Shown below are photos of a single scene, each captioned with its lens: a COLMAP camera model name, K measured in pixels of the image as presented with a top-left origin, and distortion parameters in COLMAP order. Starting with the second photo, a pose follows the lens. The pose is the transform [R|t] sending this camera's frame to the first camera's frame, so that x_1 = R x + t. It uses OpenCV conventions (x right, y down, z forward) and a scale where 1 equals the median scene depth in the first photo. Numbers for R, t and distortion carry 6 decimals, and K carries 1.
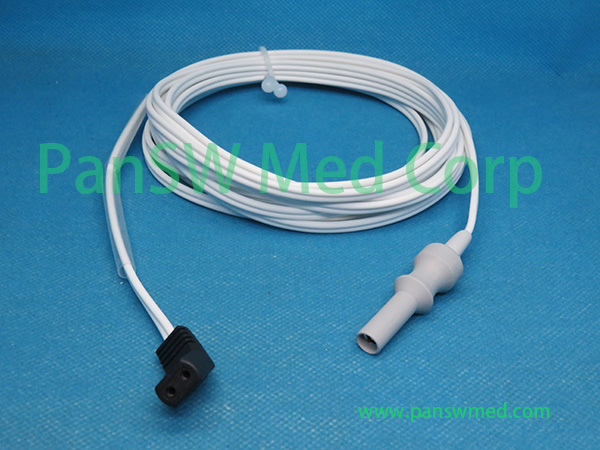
lens RADIAL K [[806.5, 0, 305.8], [0, 806.5, 219.4], [0, 0, 1]] dist [-0.021365, 0.000000]
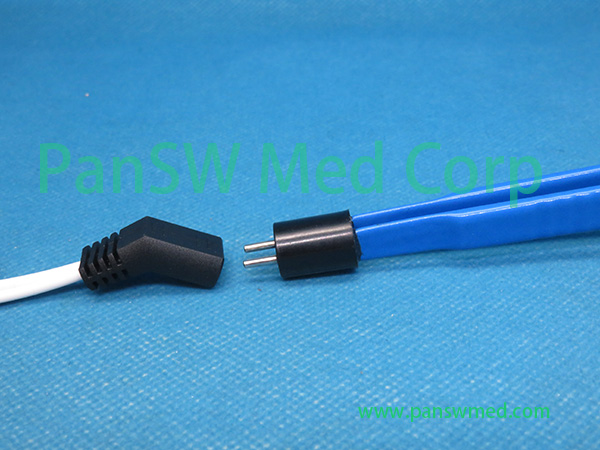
lens RADIAL K [[754.4, 0, 296.9], [0, 754.4, 222.2], [0, 0, 1]] dist [-0.110045, 0.000000]
pose [[0.996589, -0.038328, -0.073081, 0.037582], [0.037592, 0.999228, -0.011420, 0.054390], [0.073462, 0.008634, 0.997261, 0.423017]]
